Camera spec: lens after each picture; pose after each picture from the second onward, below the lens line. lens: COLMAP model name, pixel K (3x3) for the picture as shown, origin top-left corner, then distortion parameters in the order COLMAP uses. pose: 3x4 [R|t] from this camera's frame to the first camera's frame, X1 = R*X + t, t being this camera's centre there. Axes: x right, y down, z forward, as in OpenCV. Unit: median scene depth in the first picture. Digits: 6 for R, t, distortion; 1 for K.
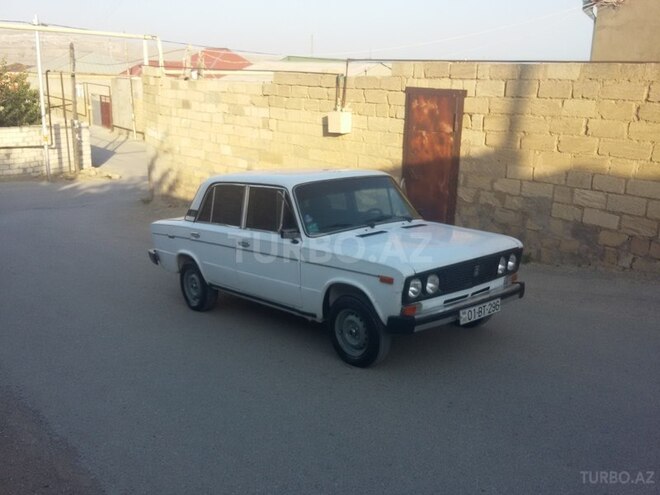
lens RADIAL K [[614.0, 0, 333.6], [0, 614.0, 248.2], [0, 0, 1]] dist [0.102172, -0.243584]
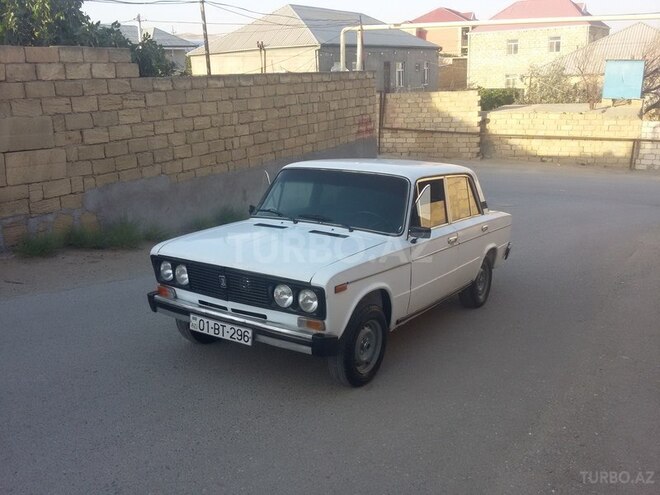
lens RADIAL K [[614.0, 0, 333.6], [0, 614.0, 248.2], [0, 0, 1]] dist [0.102172, -0.243584]
pose [[0.278558, 0.220189, -0.934838, 0.603284], [-0.214035, 0.963118, 0.163073, -0.101876], [0.936266, 0.154662, 0.315413, 0.495226]]
